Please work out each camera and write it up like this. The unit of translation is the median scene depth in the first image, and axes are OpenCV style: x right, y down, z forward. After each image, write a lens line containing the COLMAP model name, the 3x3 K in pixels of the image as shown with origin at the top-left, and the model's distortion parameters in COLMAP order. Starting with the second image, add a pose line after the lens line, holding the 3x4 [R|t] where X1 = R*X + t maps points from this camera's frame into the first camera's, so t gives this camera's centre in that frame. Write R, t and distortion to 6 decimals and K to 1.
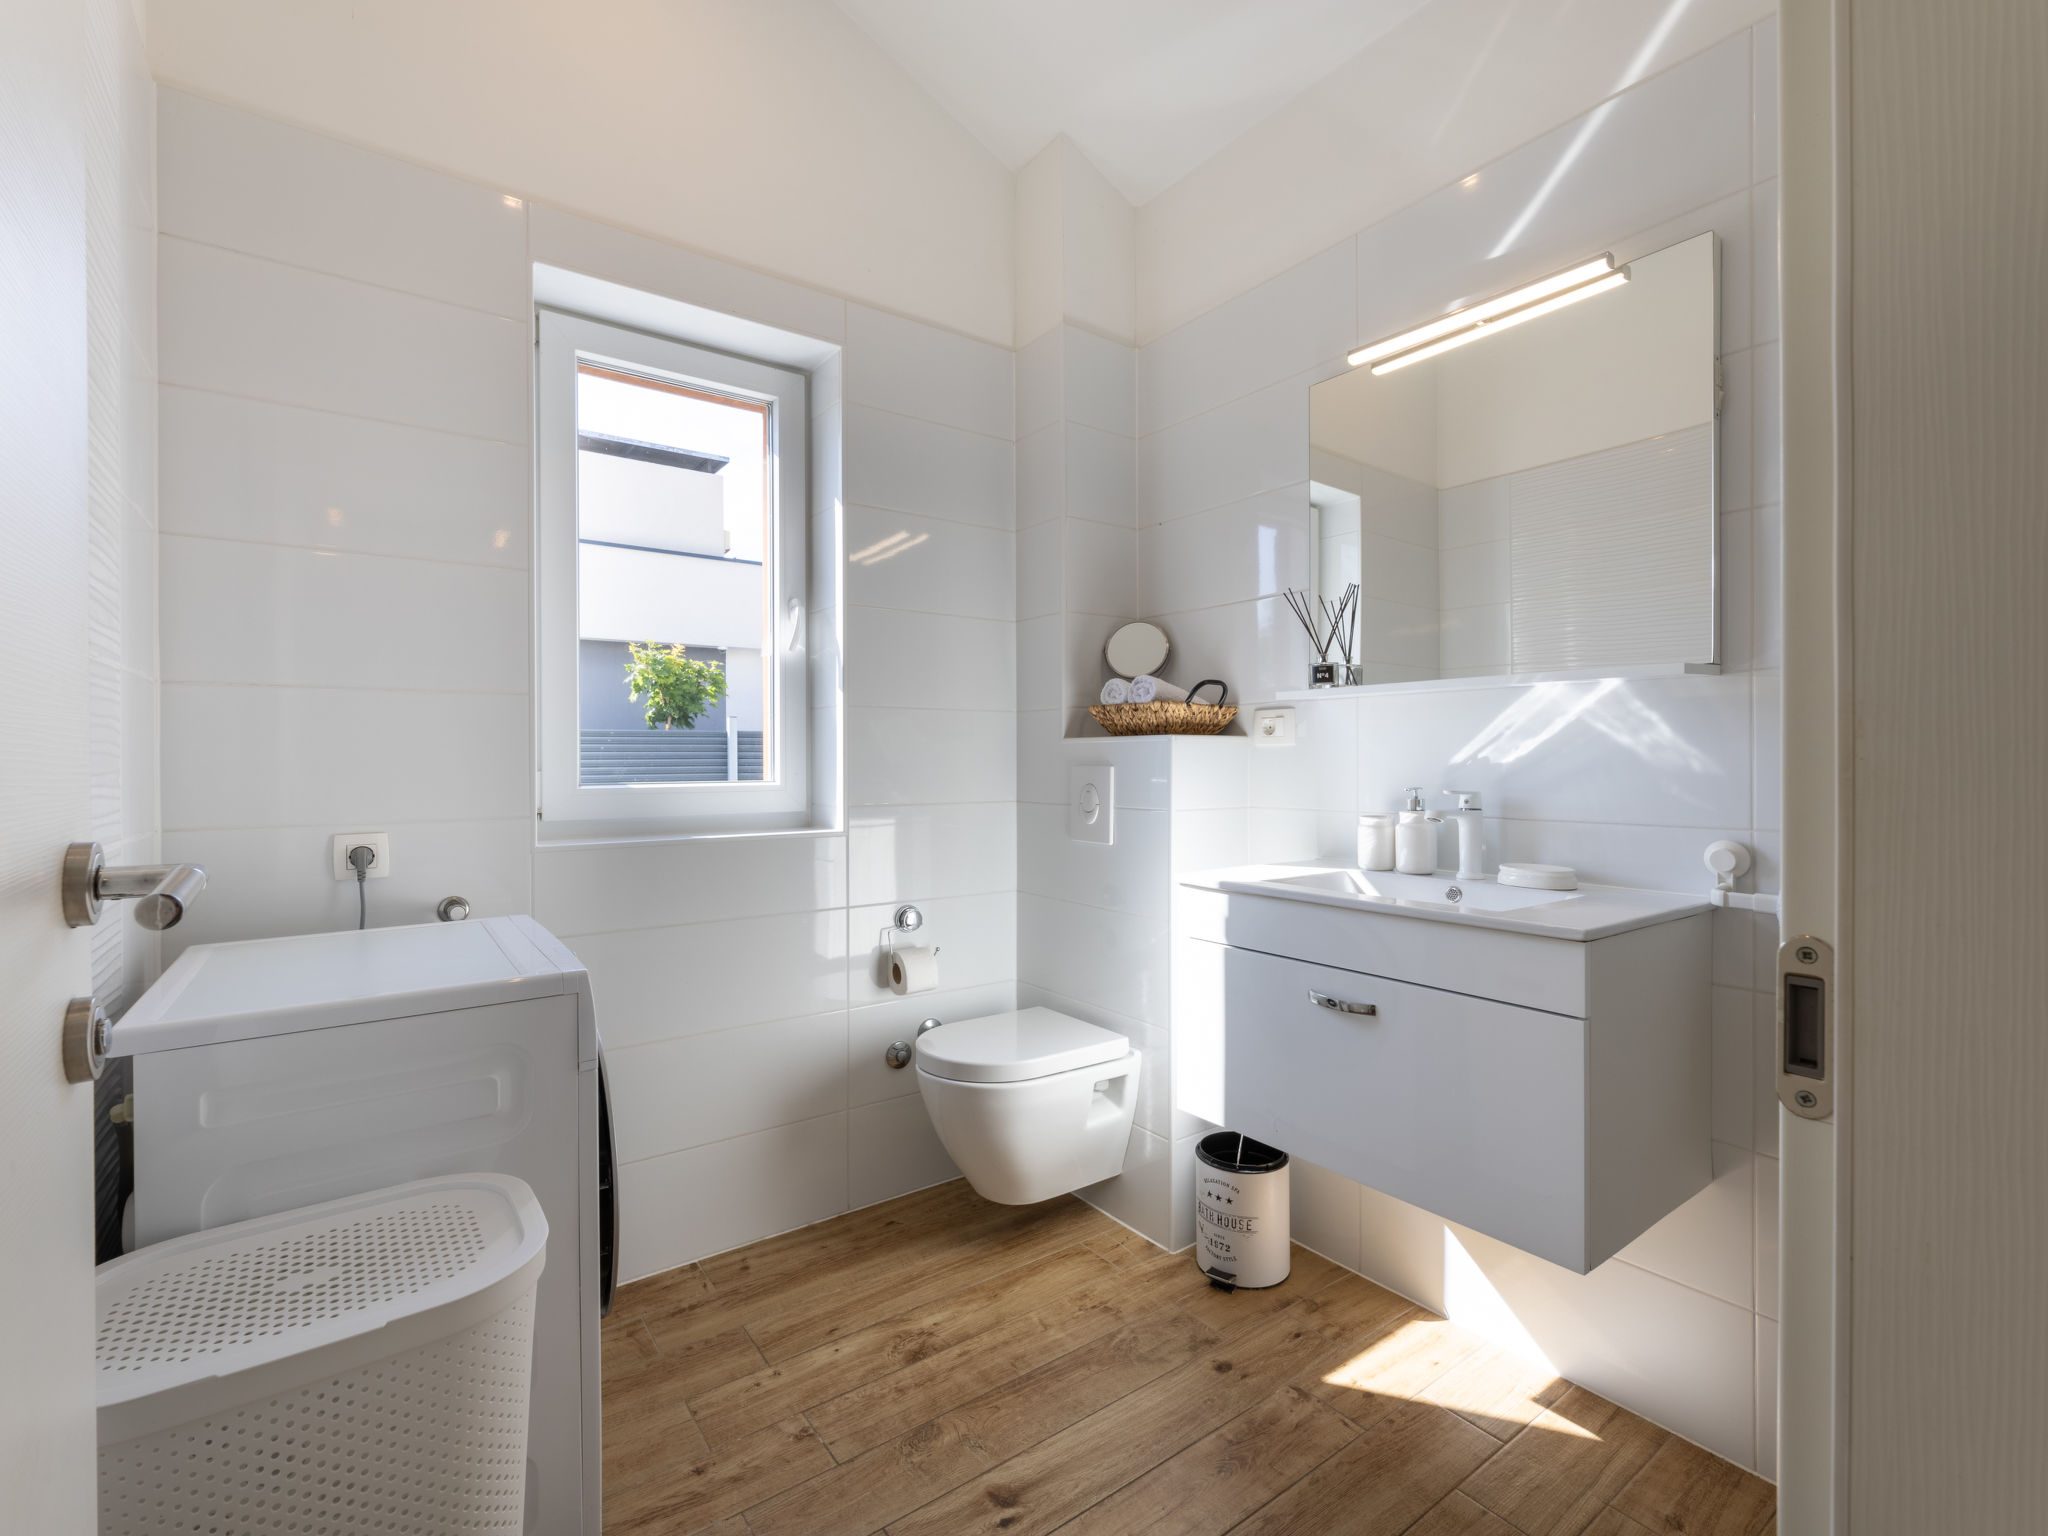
lens RADIAL K [[921.2, 0, 1022.0], [0, 921.2, 758.3], [0, 0, 1]] dist [-0.001825, 0.001814]
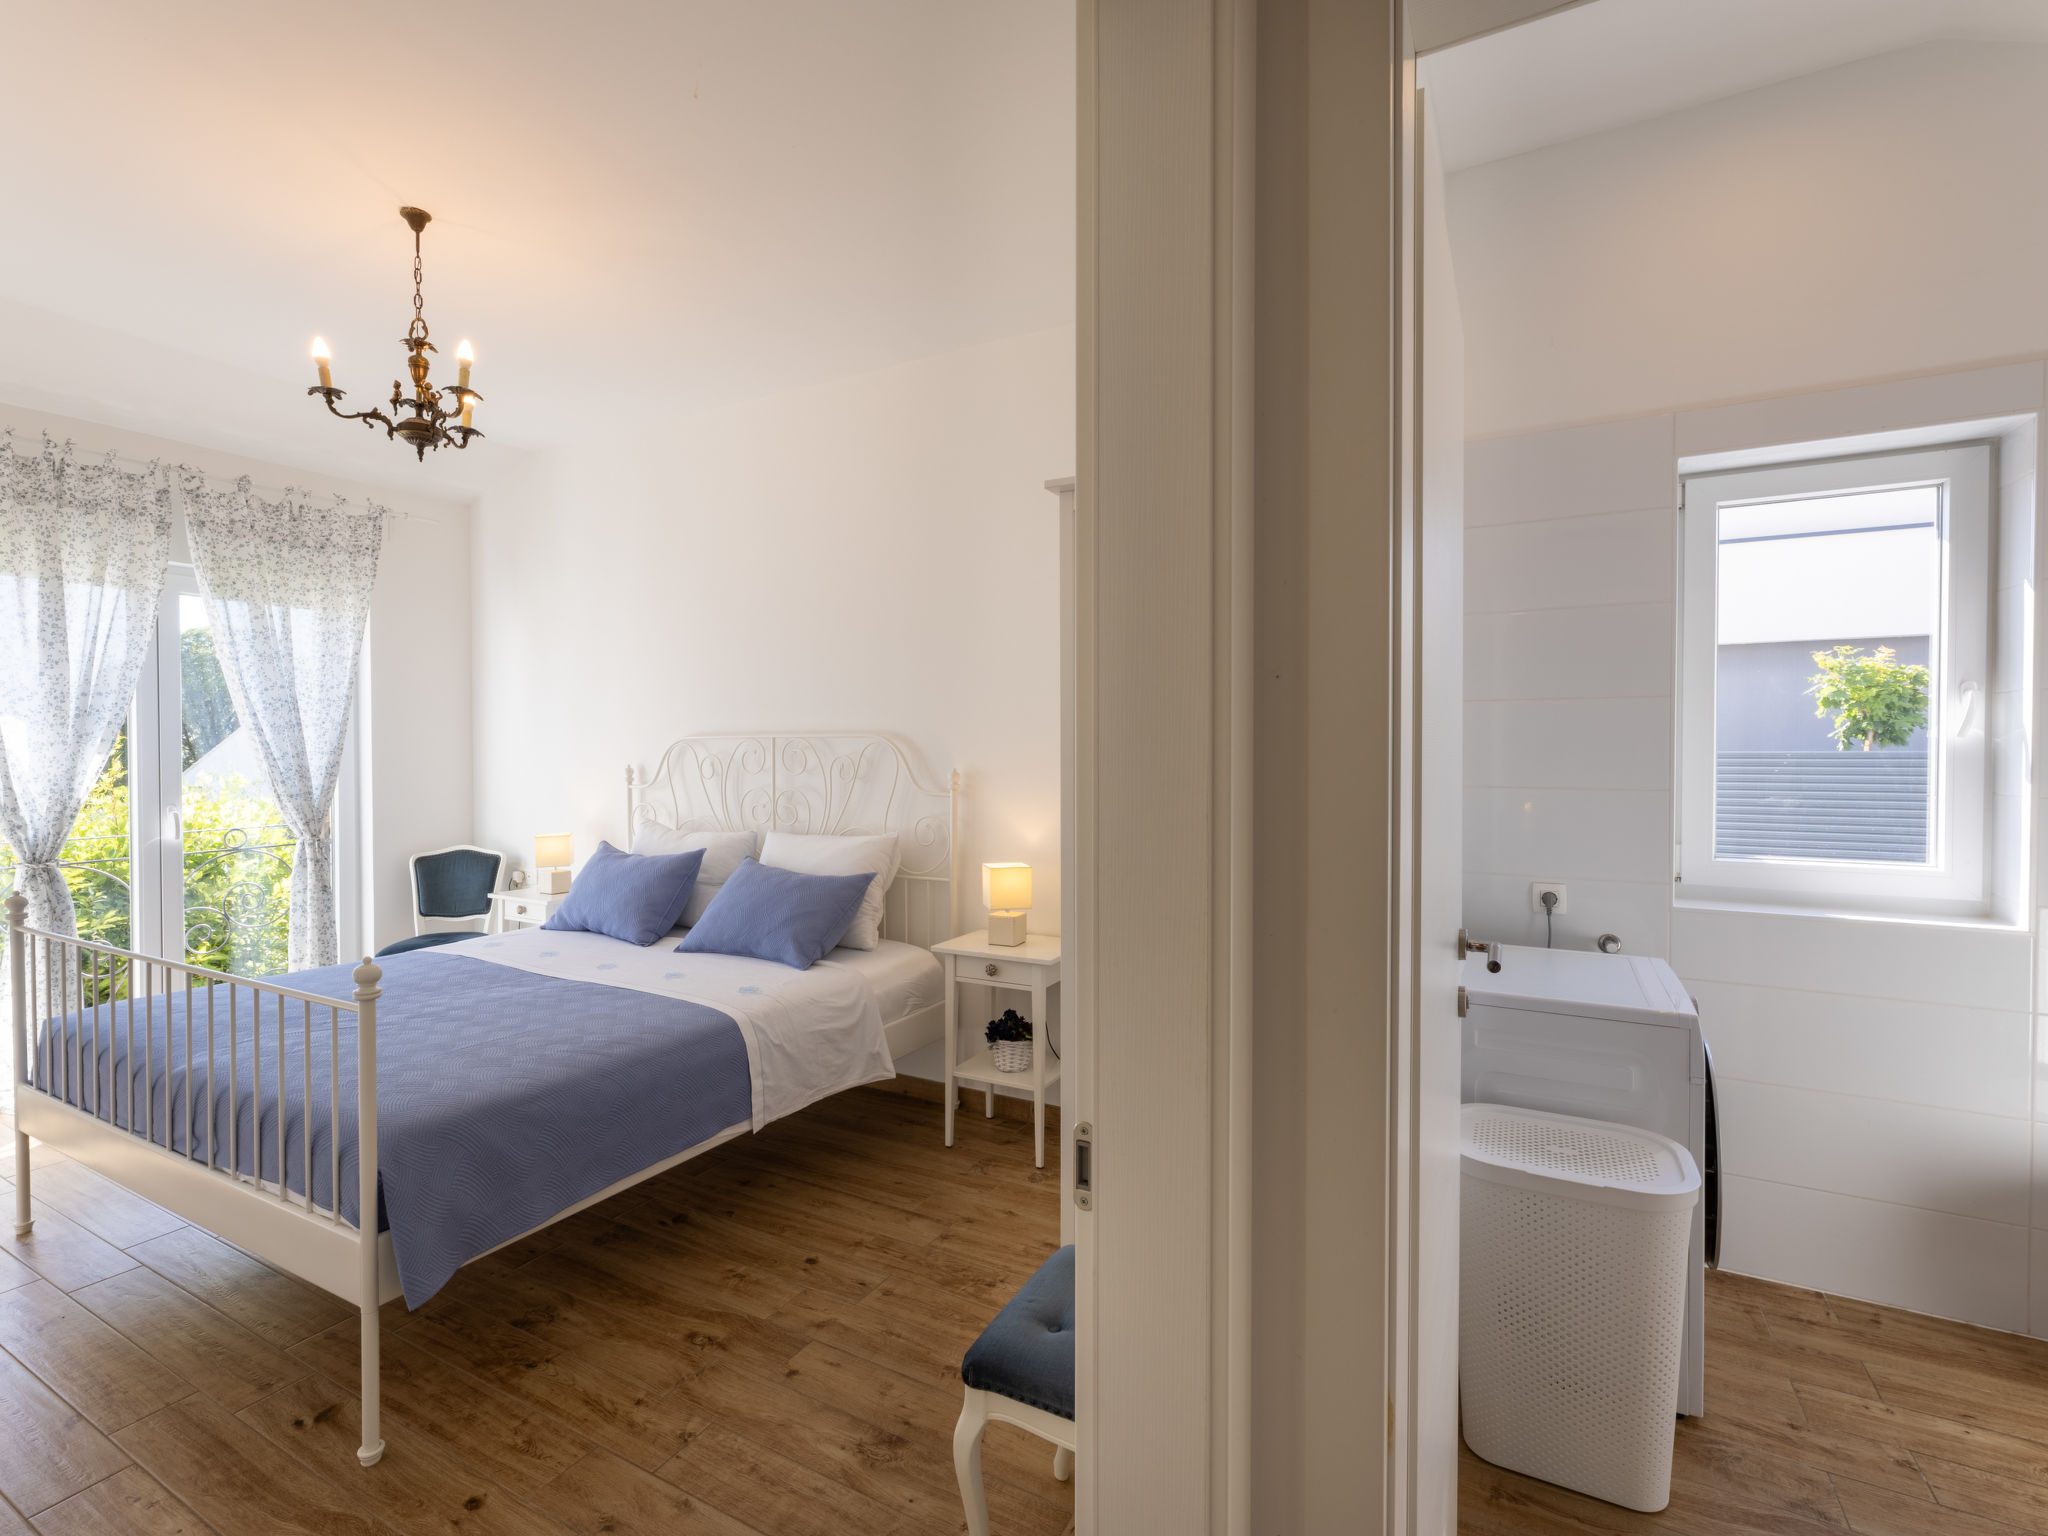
lens RADIAL K [[921.2, 0, 1031.5], [0, 921.2, 763.5], [0, 0, 1]] dist [-0.001825, 0.001814]
pose [[0.431423, 0.018339, -0.901964, 0.281672], [-0.000932, 0.999802, 0.019882, -0.146199], [0.902149, -0.007737, 0.431354, -0.426606]]
